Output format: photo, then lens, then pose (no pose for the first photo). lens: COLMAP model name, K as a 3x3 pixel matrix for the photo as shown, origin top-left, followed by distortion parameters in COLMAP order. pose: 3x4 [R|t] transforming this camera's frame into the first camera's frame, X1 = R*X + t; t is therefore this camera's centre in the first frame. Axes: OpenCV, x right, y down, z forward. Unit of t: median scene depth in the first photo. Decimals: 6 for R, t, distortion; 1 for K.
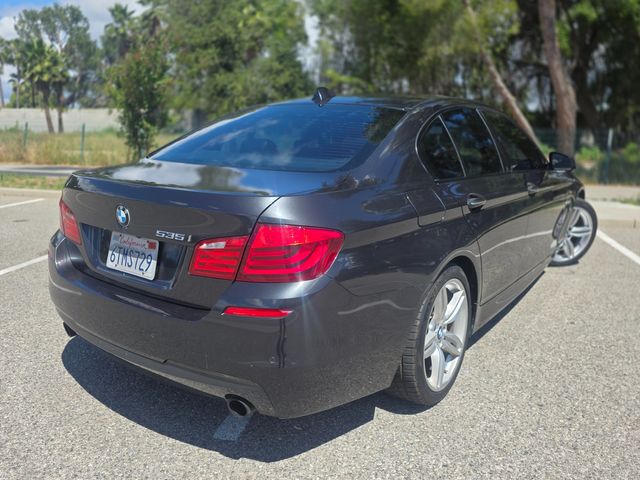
lens RADIAL K [[504.4, 0, 320.0], [0, 504.4, 240.0], [0, 0, 1]] dist [0.011059, 0.000240]
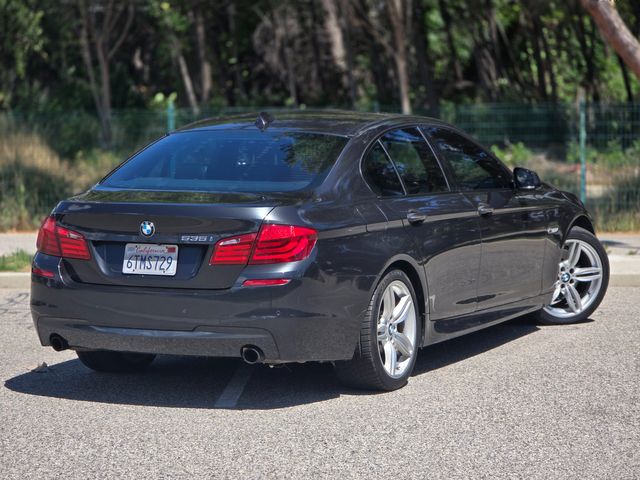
lens RADIAL K [[2131.1, 0, 320.0], [0, 2131.1, 240.0], [0, 0, 1]] dist [0.264478, -0.611104]
pose [[0.983040, -0.035863, 0.179853, -0.787507], [0.060235, 0.989426, -0.131937, 0.616669], [-0.173219, 0.140532, 0.974805, -3.738542]]
